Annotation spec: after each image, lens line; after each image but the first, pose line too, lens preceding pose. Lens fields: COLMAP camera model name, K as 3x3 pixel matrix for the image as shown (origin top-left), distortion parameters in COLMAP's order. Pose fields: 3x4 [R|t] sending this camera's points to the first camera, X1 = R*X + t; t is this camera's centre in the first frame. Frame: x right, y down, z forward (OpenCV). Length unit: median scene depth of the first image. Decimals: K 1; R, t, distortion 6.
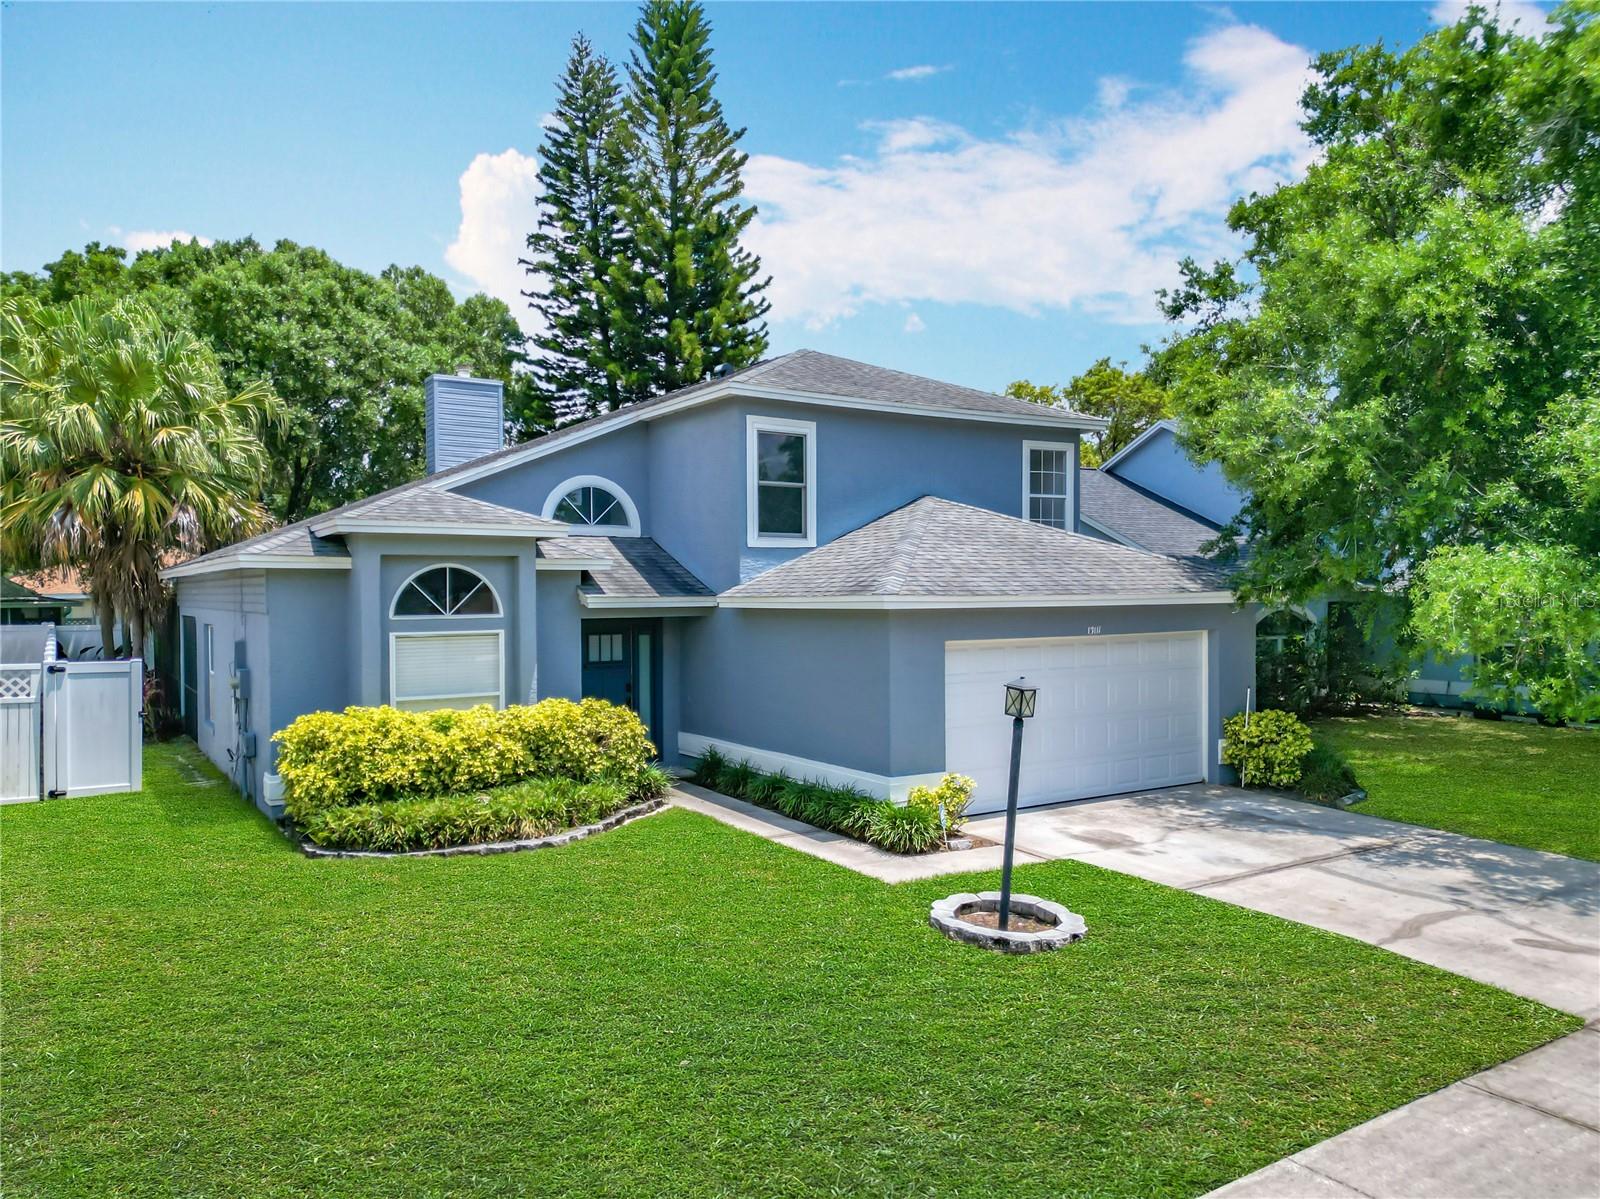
lens RADIAL K [[1126.7, 0, 803.7], [0, 1126.7, 624.7], [0, 0, 1]] dist [0.051982, -0.038795]
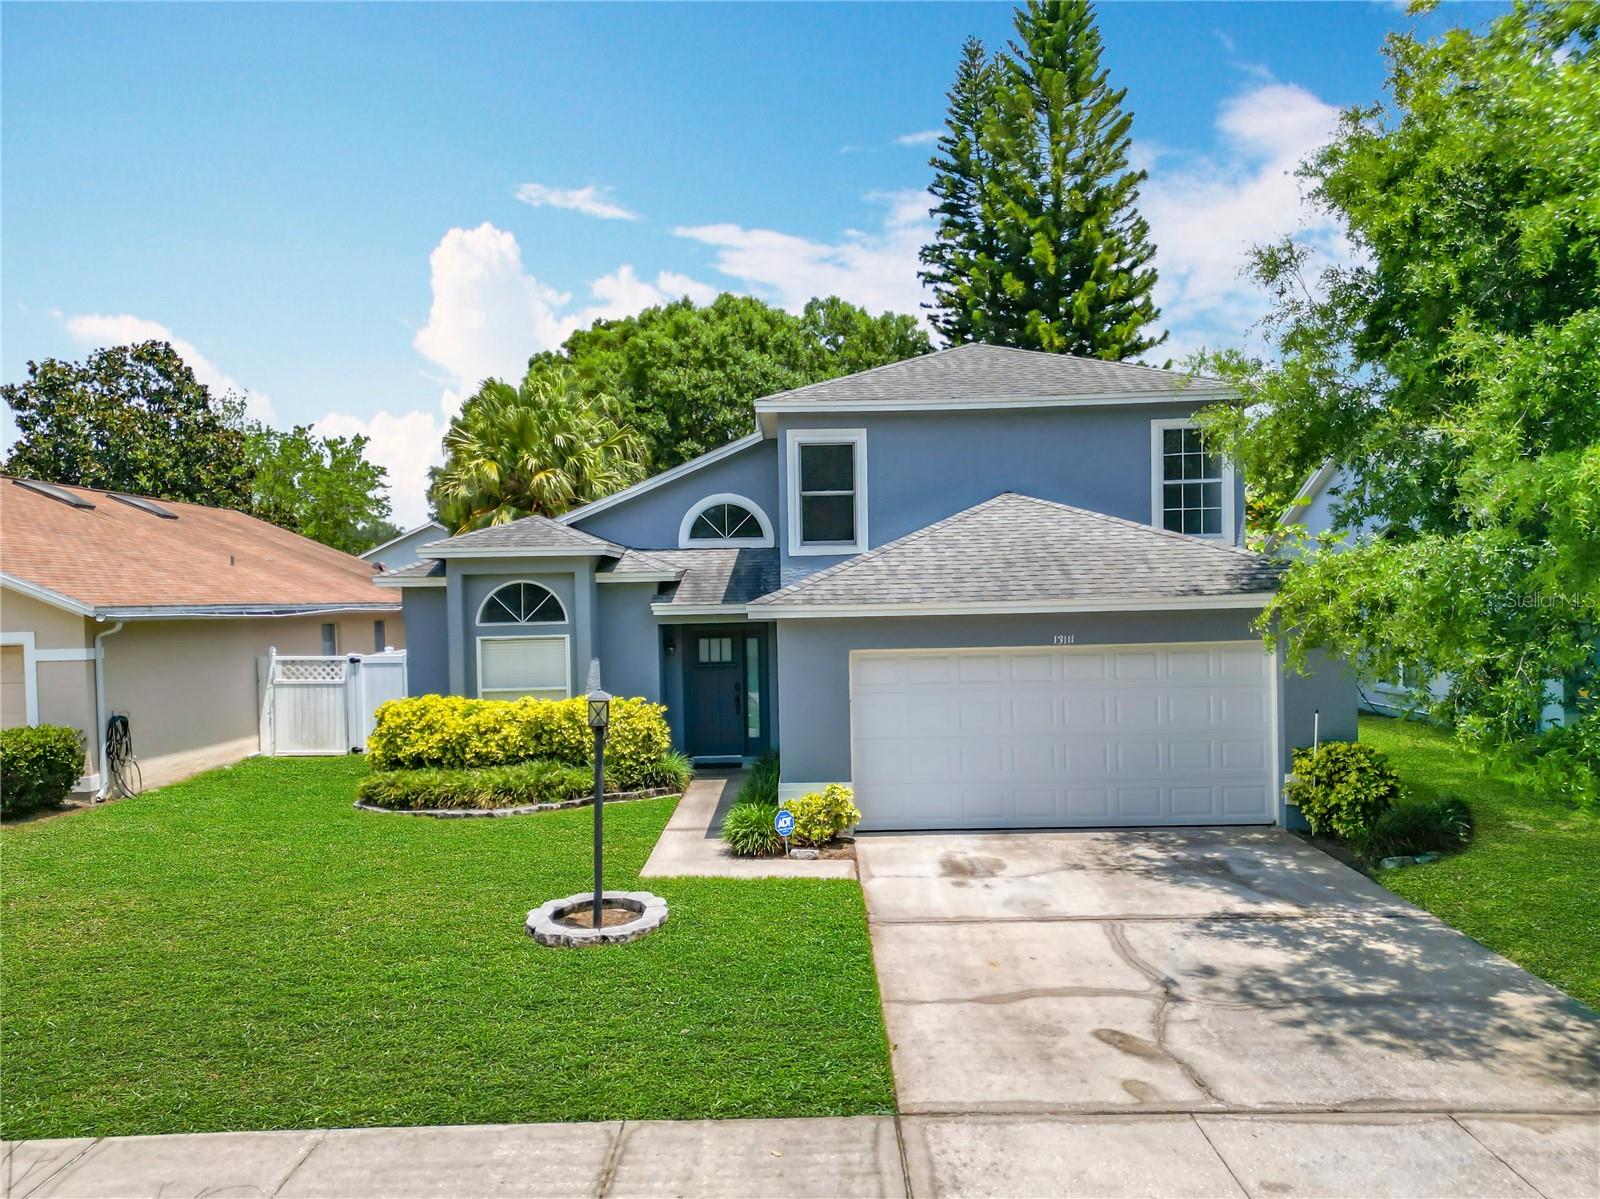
lens RADIAL K [[1126.7, 0, 812.1], [0, 1126.7, 663.1], [0, 0, 1]] dist [0.051982, -0.038795]
pose [[0.843064, 0.020704, -0.537414, 0.535561], [0.000097, 0.999253, 0.038648, -0.010441], [0.537813, -0.032635, 0.842432, 0.132169]]
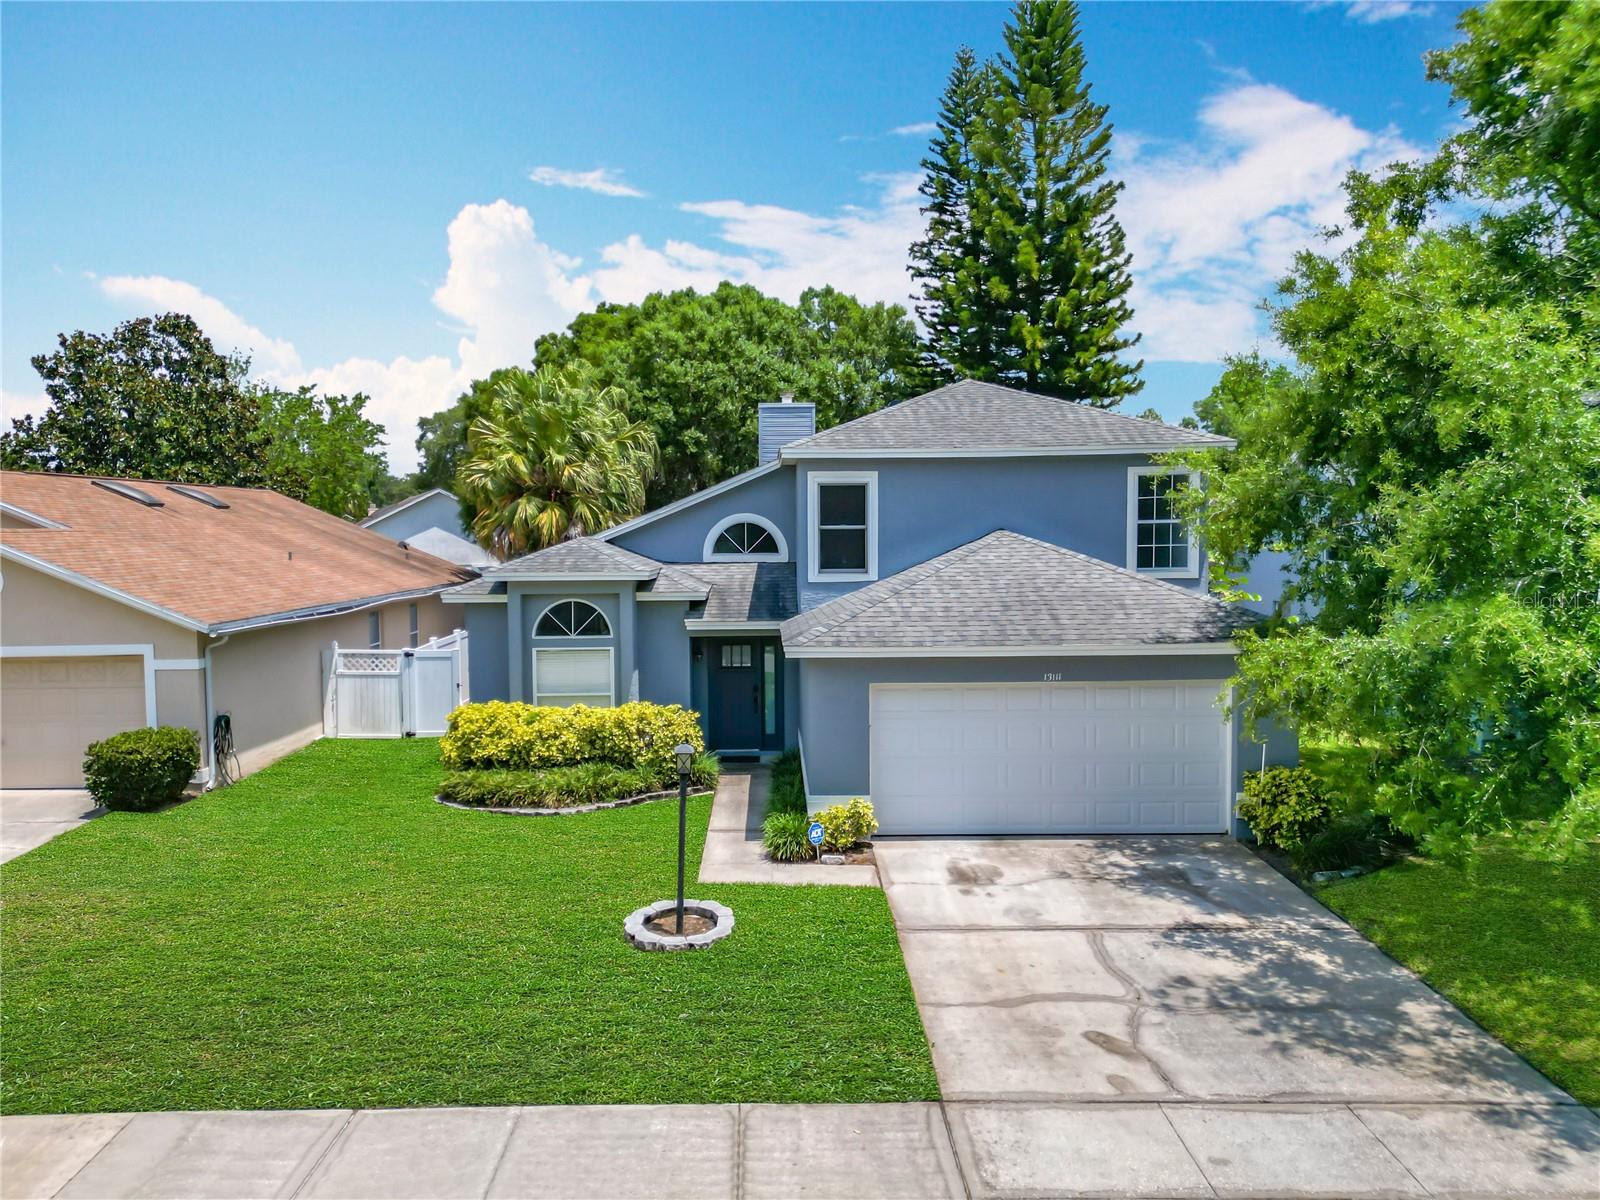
lens RADIAL K [[1126.7, 0, 775.2], [0, 1126.7, 616.2], [0, 0, 1]] dist [0.051982, -0.038795]
pose [[0.840787, 0.040281, -0.539866, 0.568882], [-0.011116, 0.998302, 0.057174, -0.102045], [0.541252, -0.042070, 0.839807, -0.017666]]
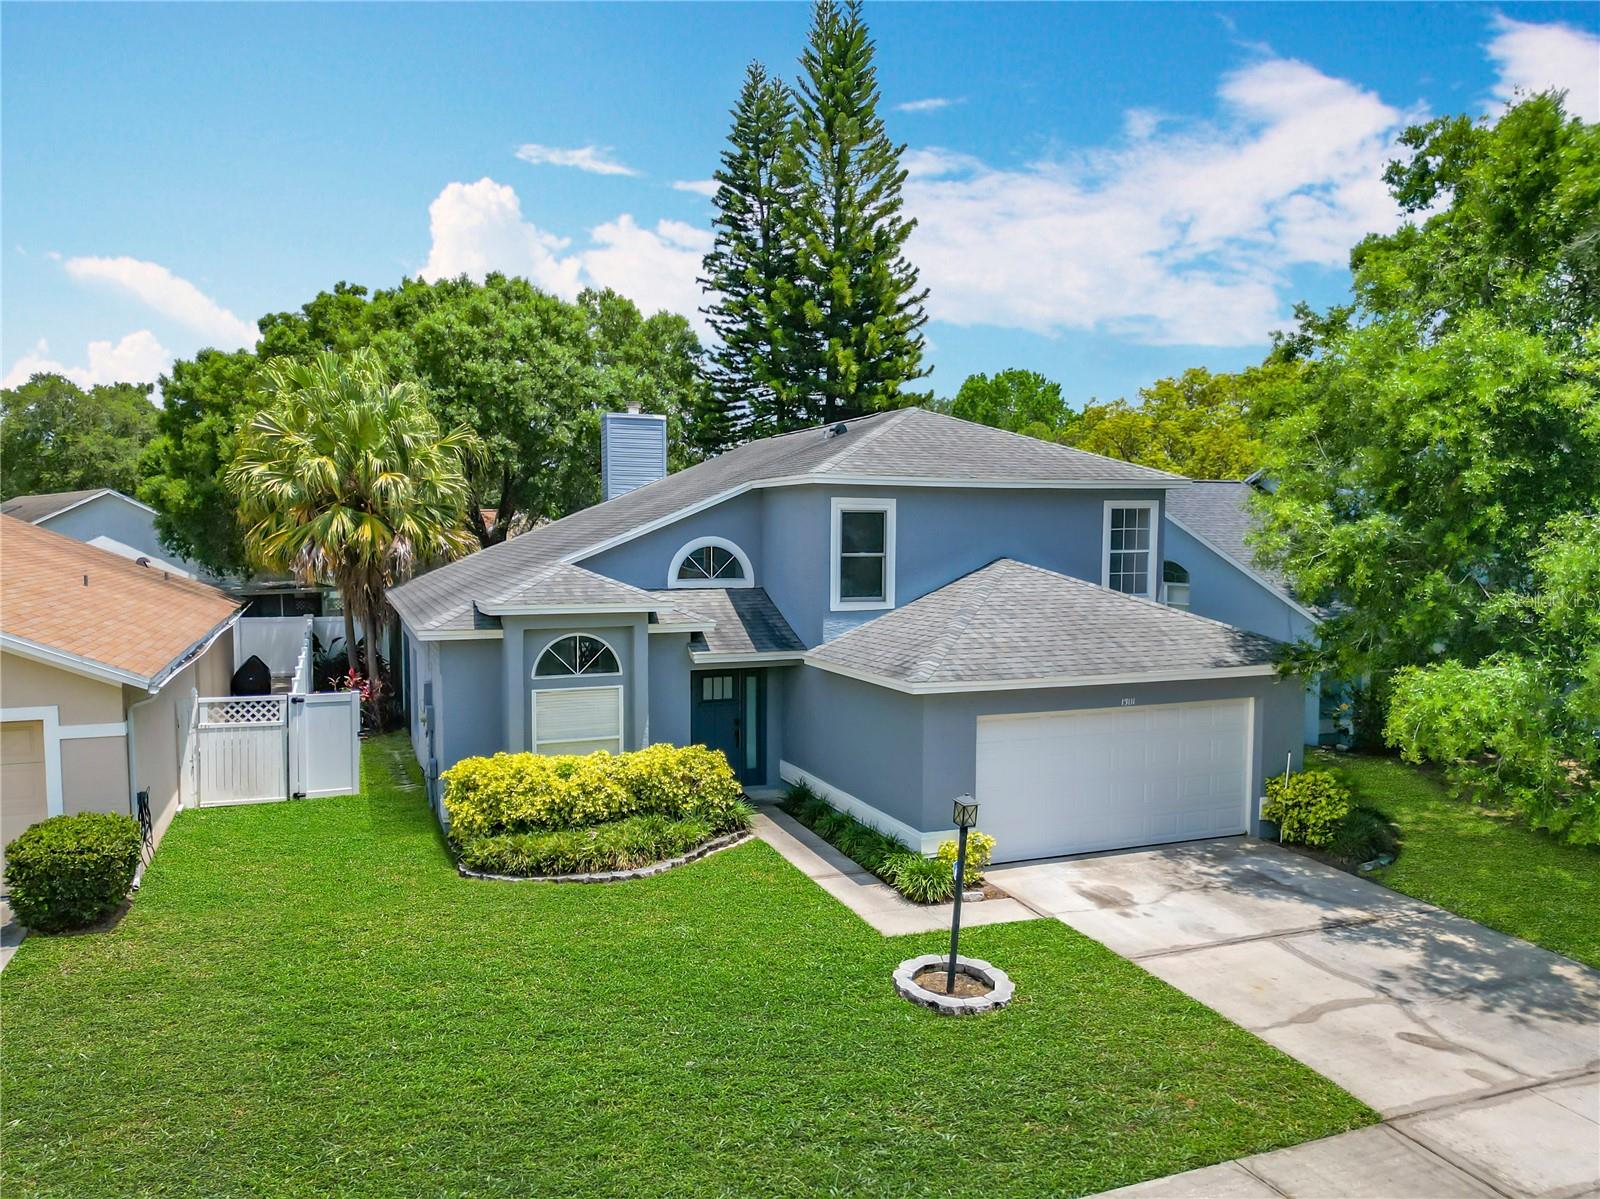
lens RADIAL K [[1126.7, 0, 806.6], [0, 1126.7, 641.1], [0, 0, 1]] dist [0.051982, -0.038795]
pose [[0.982143, 0.026868, -0.186206, 0.142906], [-0.014283, 0.997542, 0.068601, -0.119152], [0.187591, -0.064717, 0.980113, -0.140723]]
